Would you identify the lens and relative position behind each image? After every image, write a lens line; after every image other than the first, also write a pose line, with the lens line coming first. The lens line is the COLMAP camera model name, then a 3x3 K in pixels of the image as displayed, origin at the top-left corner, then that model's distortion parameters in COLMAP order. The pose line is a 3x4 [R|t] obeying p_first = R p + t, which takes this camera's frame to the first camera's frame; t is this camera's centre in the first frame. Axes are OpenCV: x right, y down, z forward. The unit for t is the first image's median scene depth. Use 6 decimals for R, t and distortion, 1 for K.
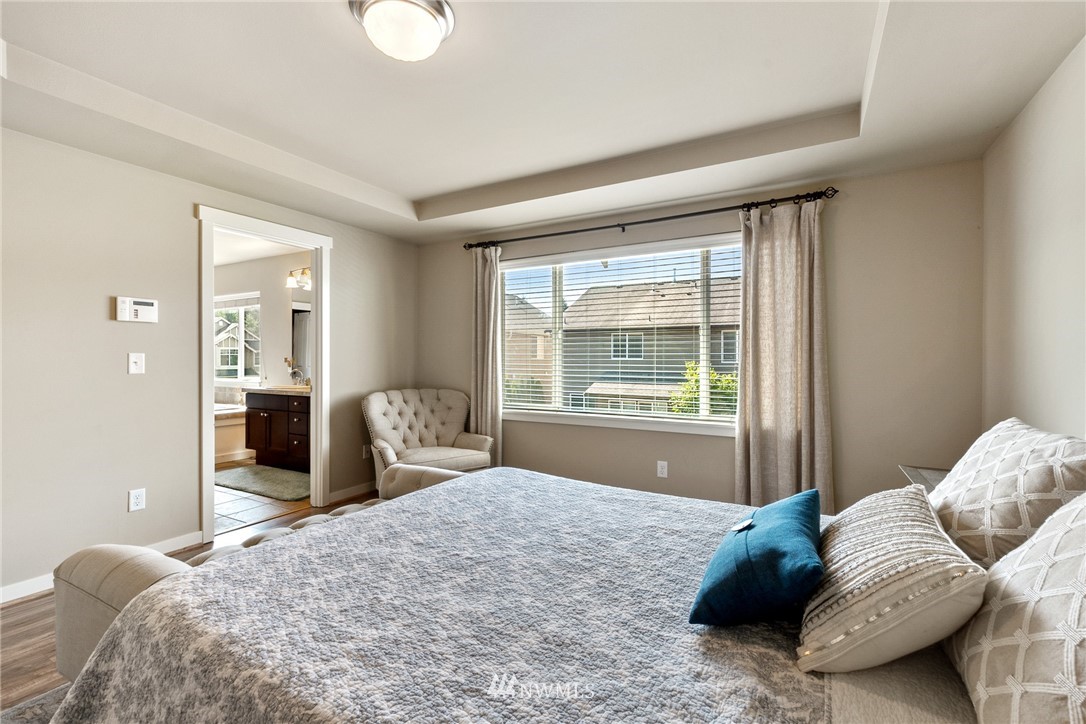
lens RADIAL K [[467.8, 0, 545.7], [0, 467.8, 358.6], [0, 0, 1]] dist [-0.000644, -0.000763]
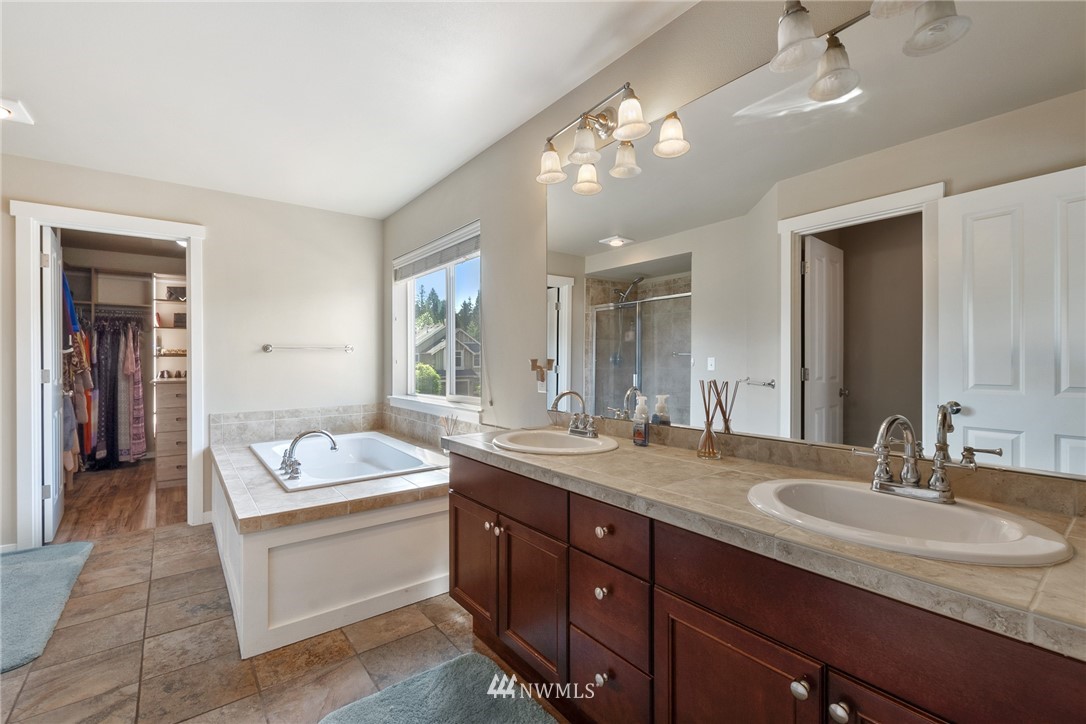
lens RADIAL K [[467.8, 0, 545.7], [0, 467.8, 358.6], [0, 0, 1]] dist [-0.000644, -0.000763]
pose [[0.918584, -0.002460, -0.395218, -0.365185], [0.001342, 0.999994, -0.003105, -0.000608], [0.395224, 0.002322, 0.918582, 0.593808]]
